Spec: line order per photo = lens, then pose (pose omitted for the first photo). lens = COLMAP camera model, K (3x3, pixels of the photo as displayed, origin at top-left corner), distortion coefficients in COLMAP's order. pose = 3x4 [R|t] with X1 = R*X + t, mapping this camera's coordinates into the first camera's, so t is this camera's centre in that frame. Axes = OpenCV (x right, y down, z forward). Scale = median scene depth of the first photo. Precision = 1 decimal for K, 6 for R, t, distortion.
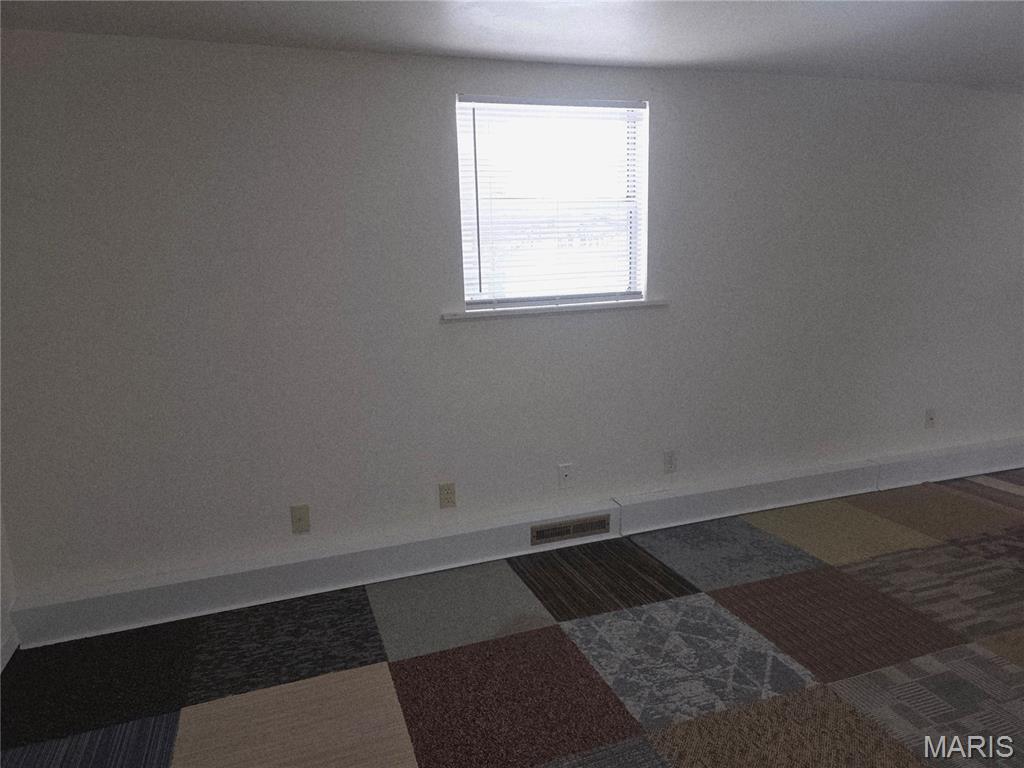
lens RADIAL K [[687.1, 0, 507.9], [0, 687.1, 383.6], [0, 0, 1]] dist [0.065151, -0.057012]
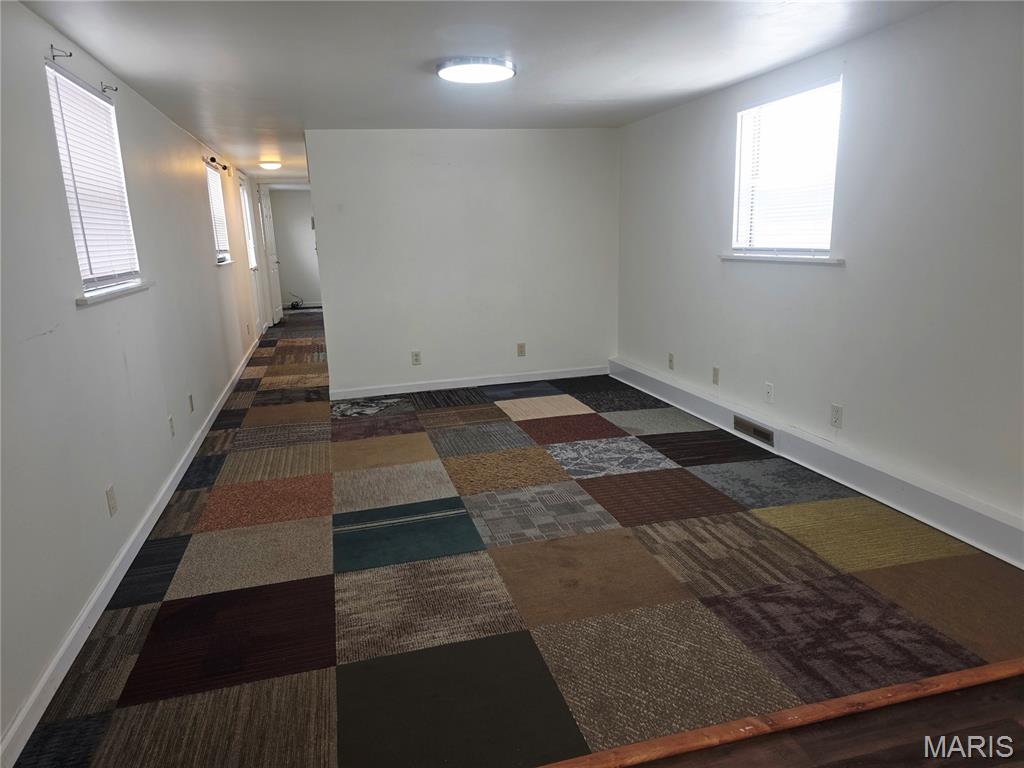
lens RADIAL K [[682.0, 0, 504.3], [0, 682.0, 382.2], [0, 0, 1]] dist [0.064185, -0.056133]
pose [[-0.081112, 0.248982, -0.965106, 1.556795], [-0.152371, 0.953817, 0.258875, -0.159991], [0.984989, 0.168052, -0.039428, 0.656351]]
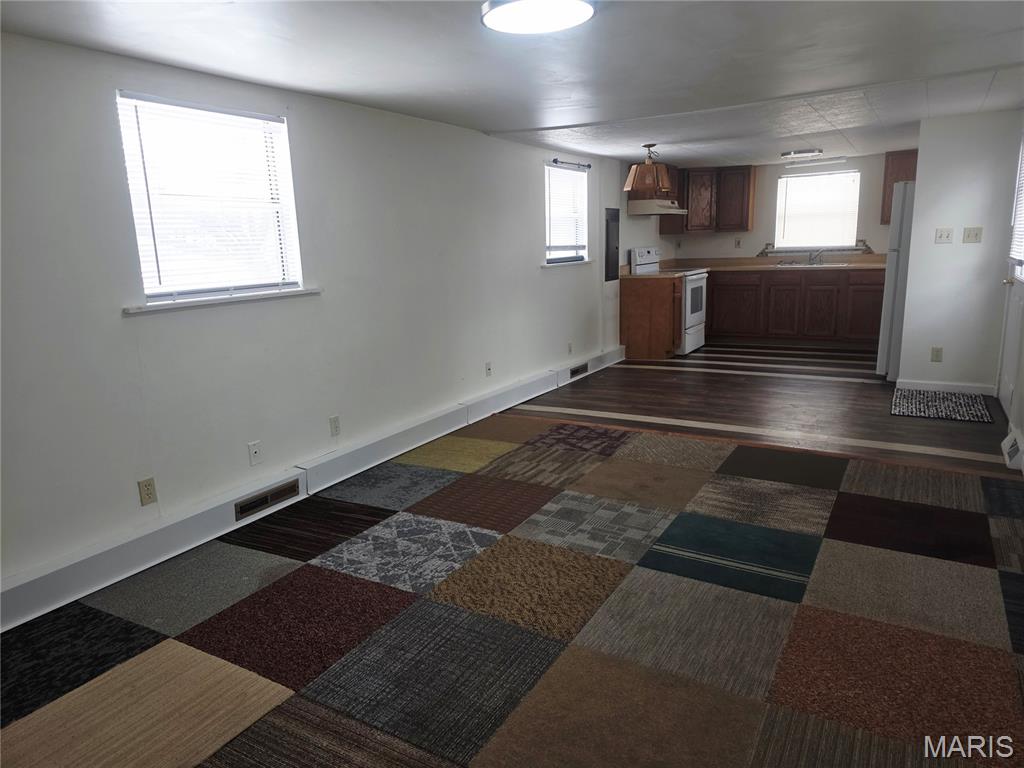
lens RADIAL K [[682.0, 0, 504.3], [0, 682.0, 382.2], [0, 0, 1]] dist [0.064185, -0.056133]
pose [[0.768195, -0.126698, 0.627554, -0.326248], [0.131875, 0.990517, 0.038549, 0.039508], [-0.626487, 0.053146, 0.777618, -0.115238]]
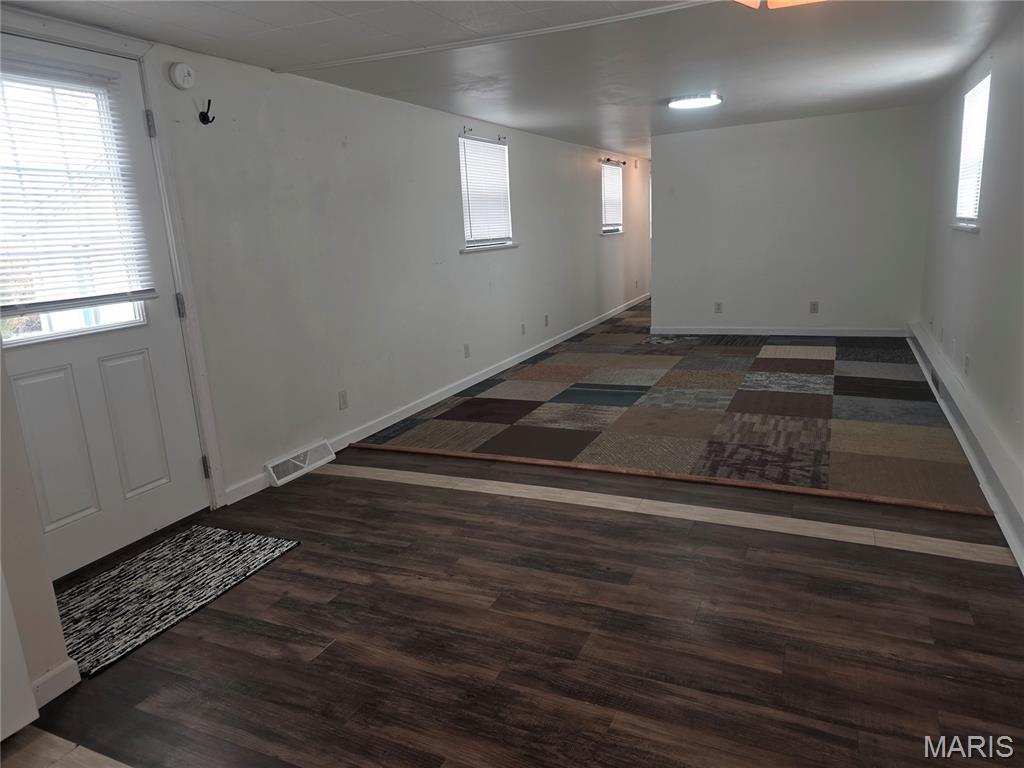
lens RADIAL K [[682.0, 0, 504.3], [0, 682.0, 382.2], [0, 0, 1]] dist [0.064185, -0.056133]
pose [[-0.700757, 0.227064, -0.676300, 1.980069], [-0.060163, 0.925809, 0.373173, -0.319641], [0.710859, 0.302192, -0.635106, 1.466020]]
